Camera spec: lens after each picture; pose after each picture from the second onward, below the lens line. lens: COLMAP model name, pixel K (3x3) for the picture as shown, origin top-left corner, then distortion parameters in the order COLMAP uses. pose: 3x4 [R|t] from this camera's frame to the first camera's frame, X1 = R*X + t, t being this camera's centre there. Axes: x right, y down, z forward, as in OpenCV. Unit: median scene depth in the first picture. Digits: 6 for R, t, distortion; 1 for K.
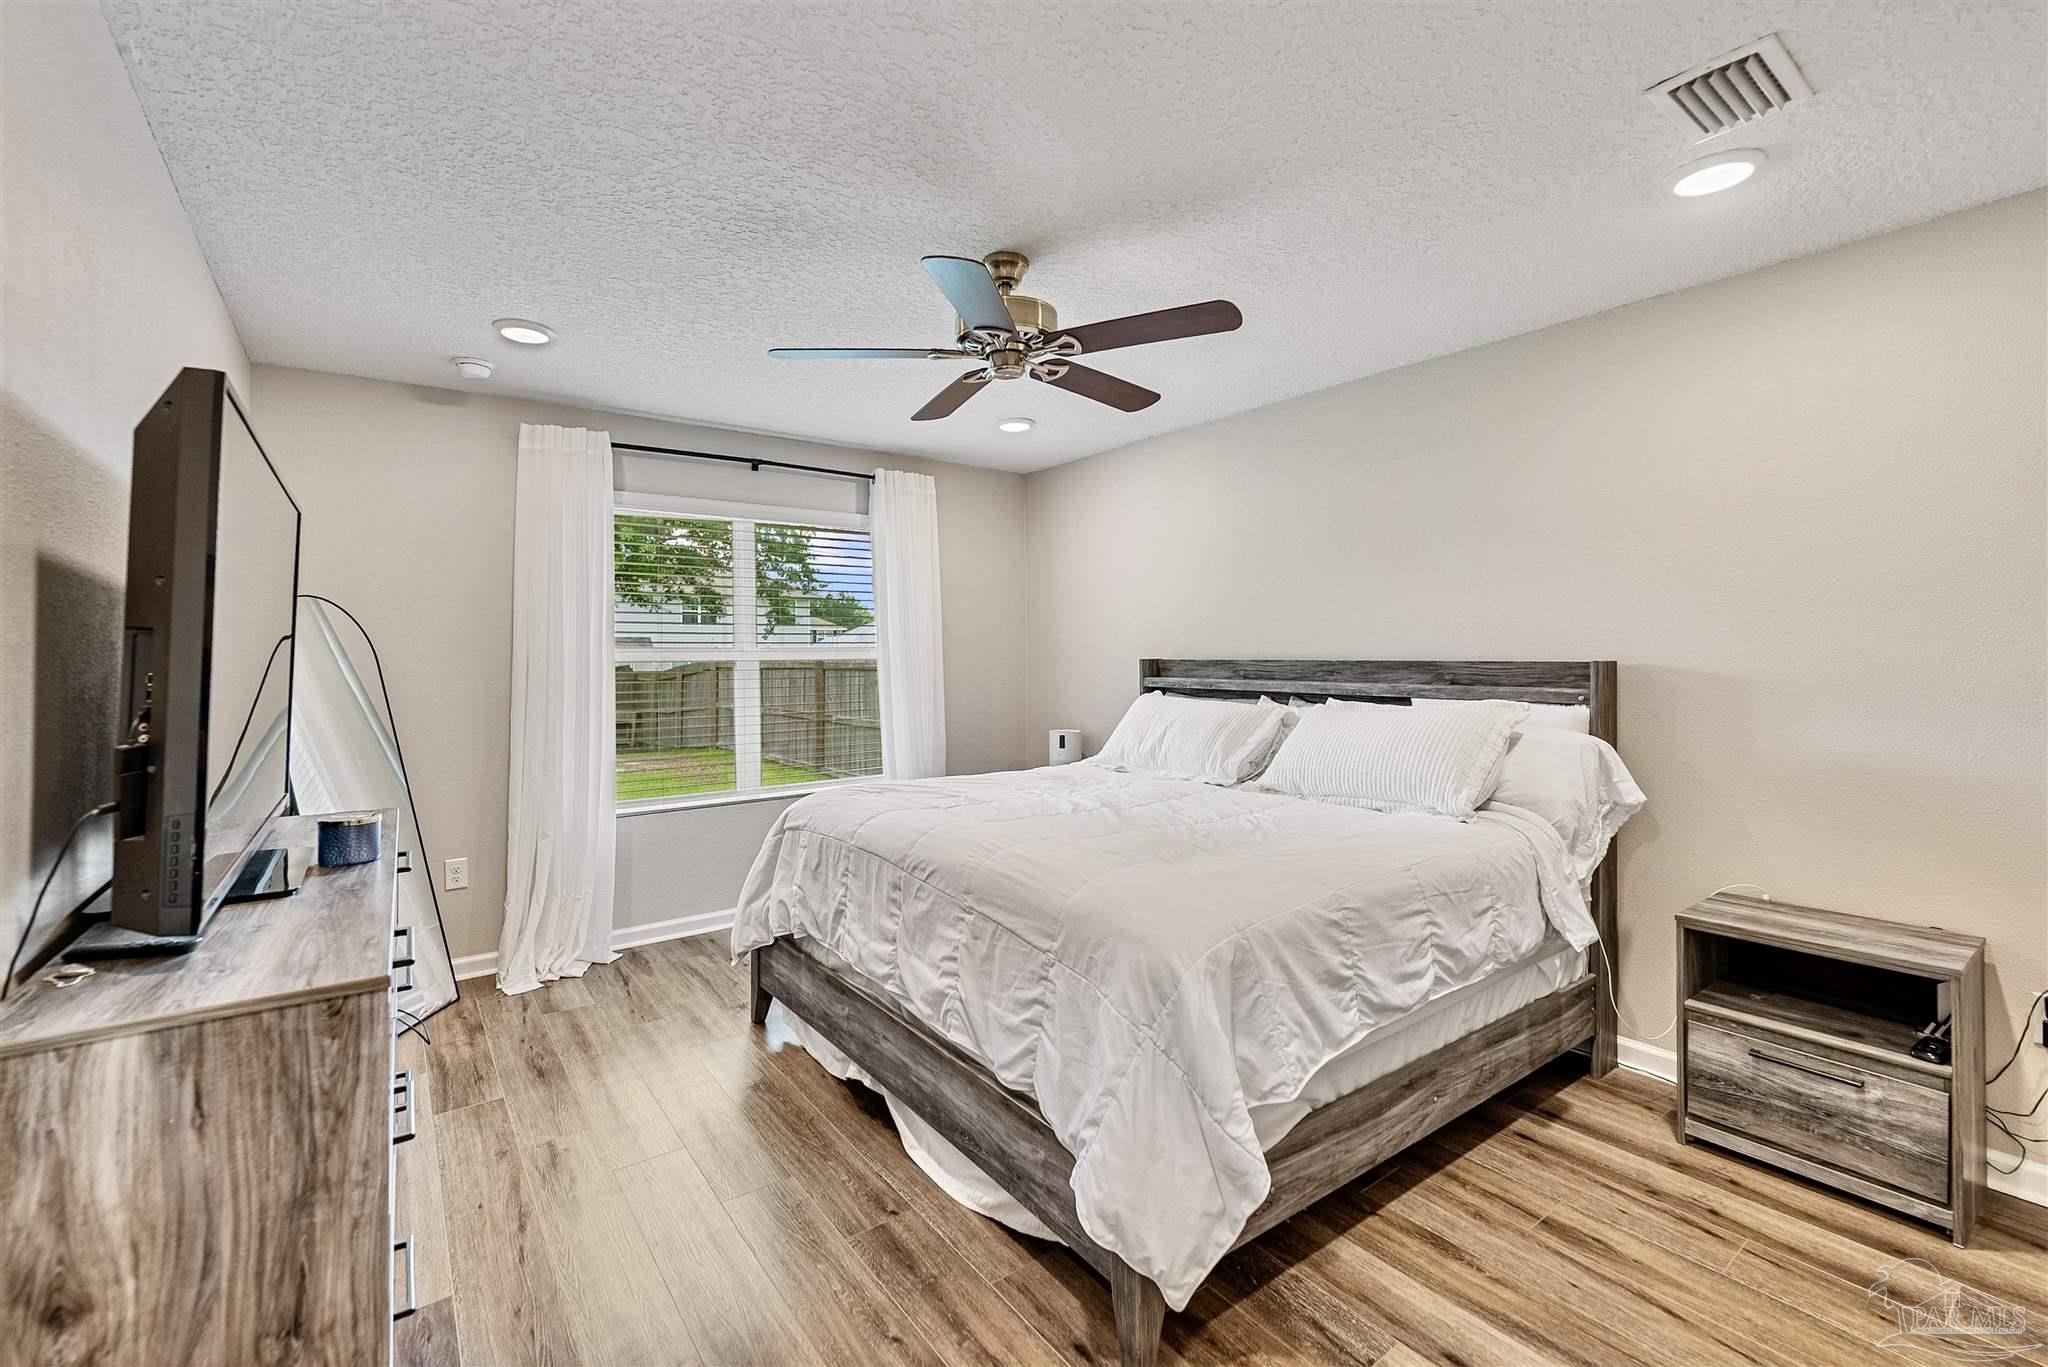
lens RADIAL K [[843.7, 0, 1075.3], [0, 843.7, 638.1], [0, 0, 1]] dist [-0.003220, -0.000281]
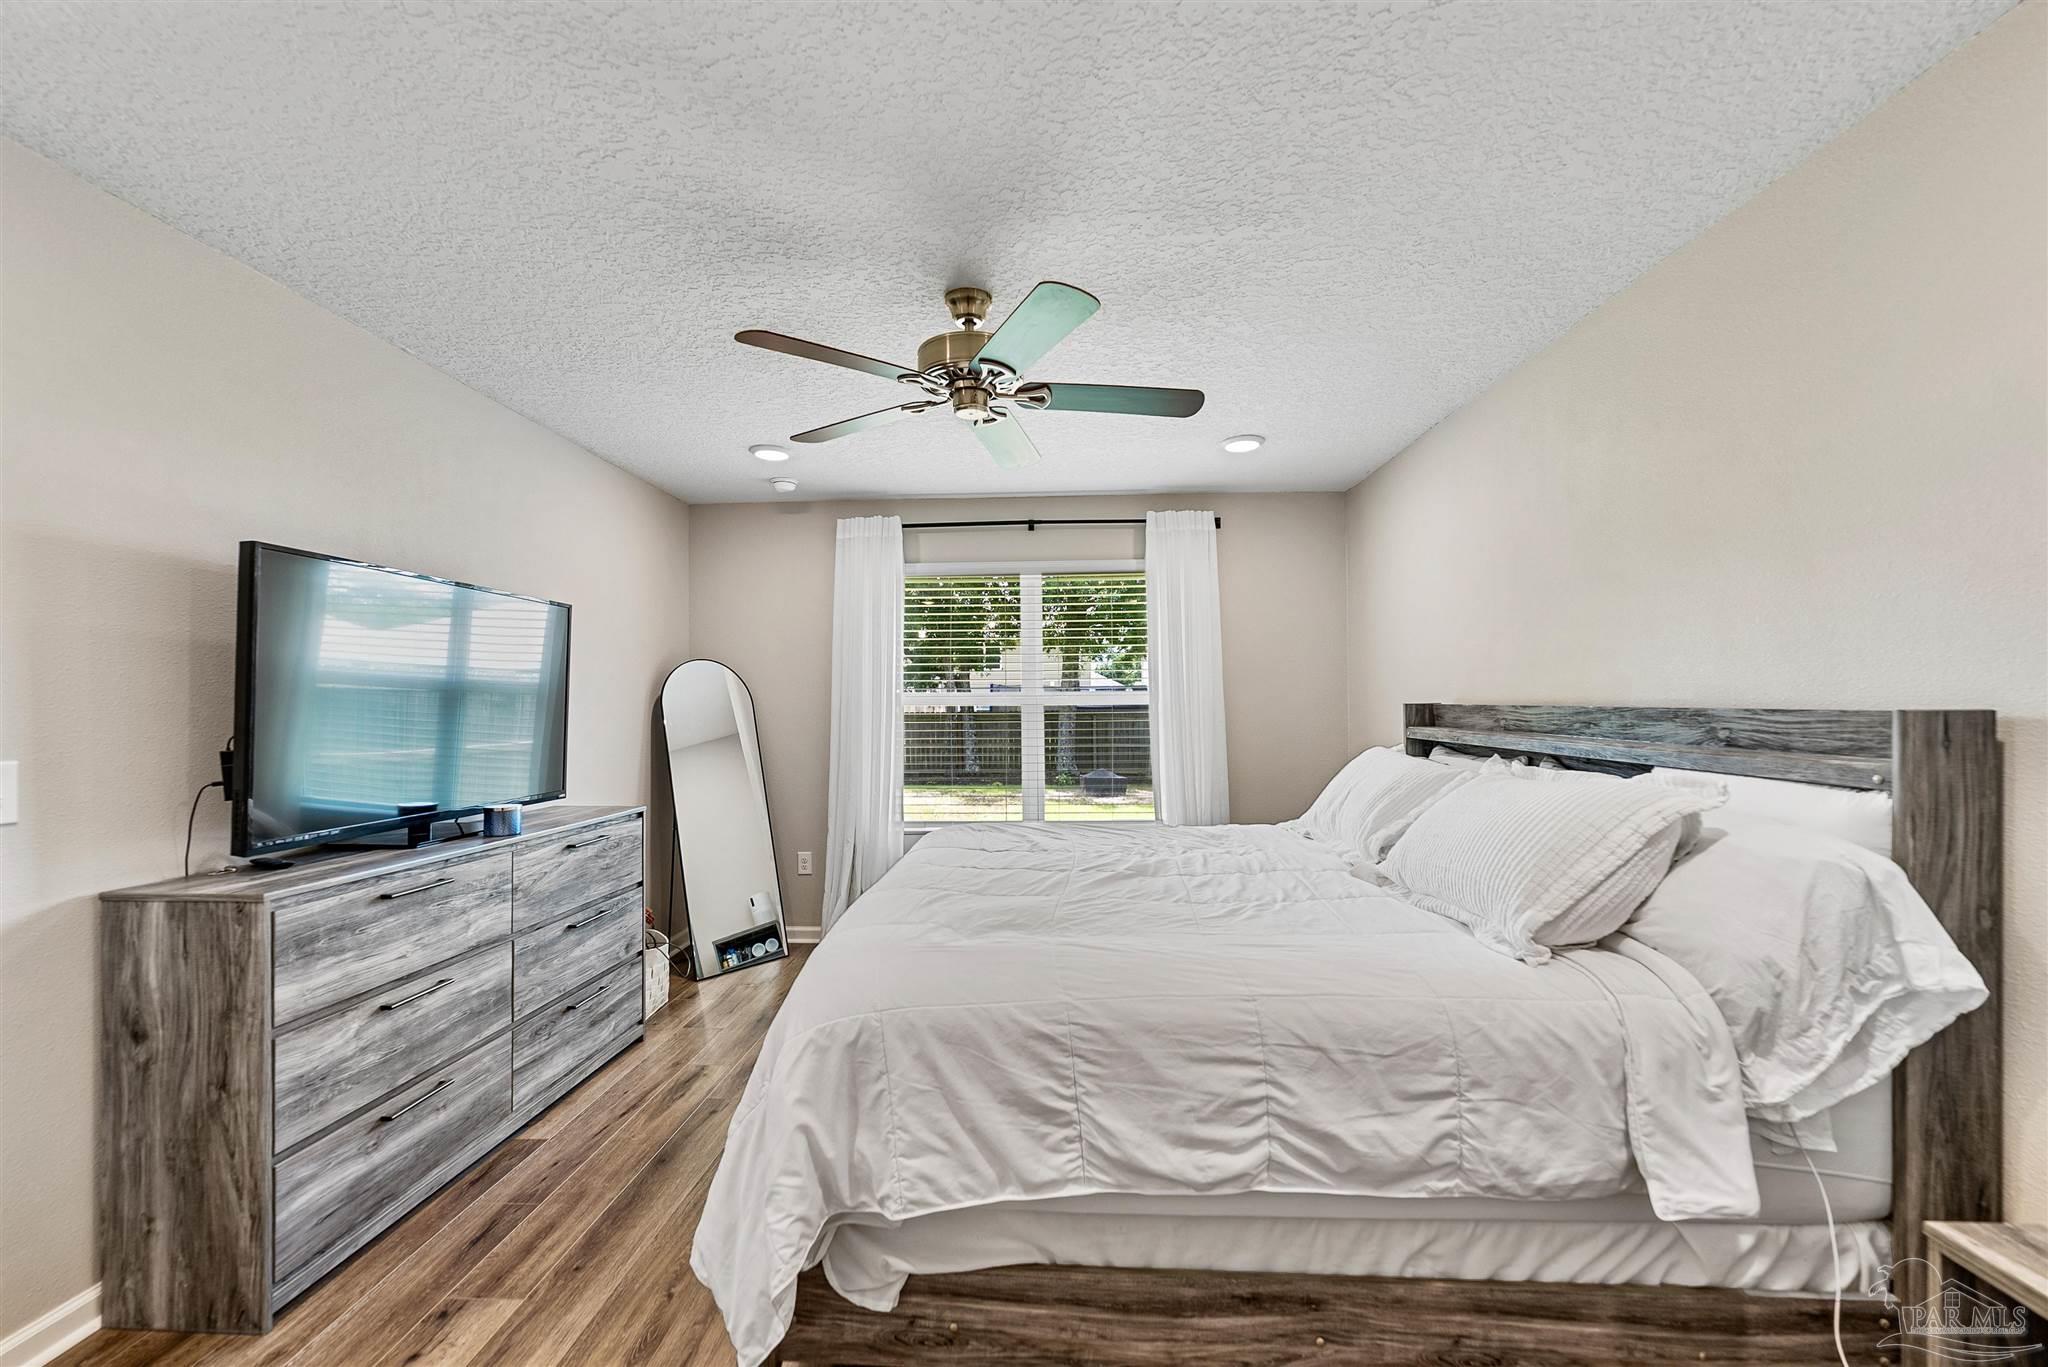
lens RADIAL K [[843.7, 0, 1017.9], [0, 843.7, 687.2], [0, 0, 1]] dist [-0.003220, -0.000281]
pose [[0.778694, -0.009956, -0.627325, 0.753811], [0.014605, 0.999891, 0.002261, 0.004408], [0.627234, -0.010922, 0.778754, 0.348189]]
